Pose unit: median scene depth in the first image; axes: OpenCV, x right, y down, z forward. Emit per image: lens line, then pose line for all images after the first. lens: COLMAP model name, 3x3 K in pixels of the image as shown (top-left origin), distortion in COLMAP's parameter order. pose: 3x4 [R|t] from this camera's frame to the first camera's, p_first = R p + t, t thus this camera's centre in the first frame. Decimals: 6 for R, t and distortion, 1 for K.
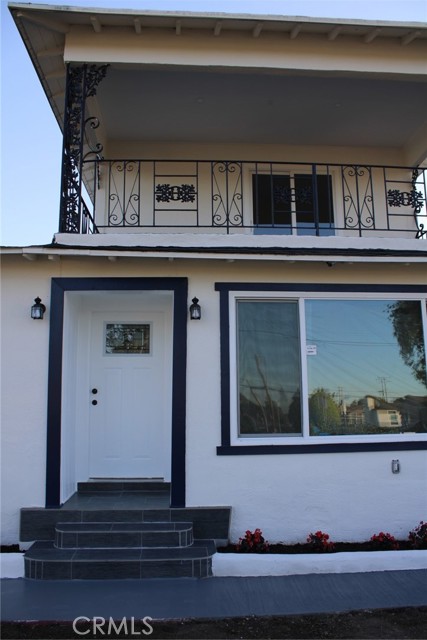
lens RADIAL K [[495.9, 0, 211.5], [0, 495.9, 357.4], [0, 0, 1]] dist [-0.078926, 0.001675]
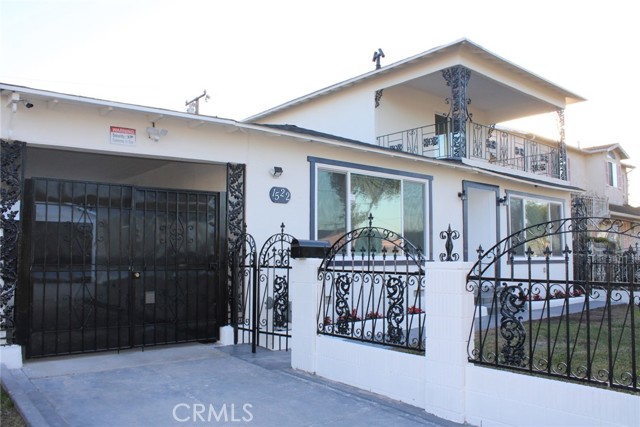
lens RADIAL K [[495.9, 0, 320.0], [0, 495.9, 213.5], [0, 0, 1]] dist [-0.078926, 0.001675]
pose [[0.802269, 0.057095, 0.594226, -1.992099], [-0.071226, 0.997460, 0.000325, 0.021737], [-0.592698, -0.042585, 0.804298, -0.313809]]
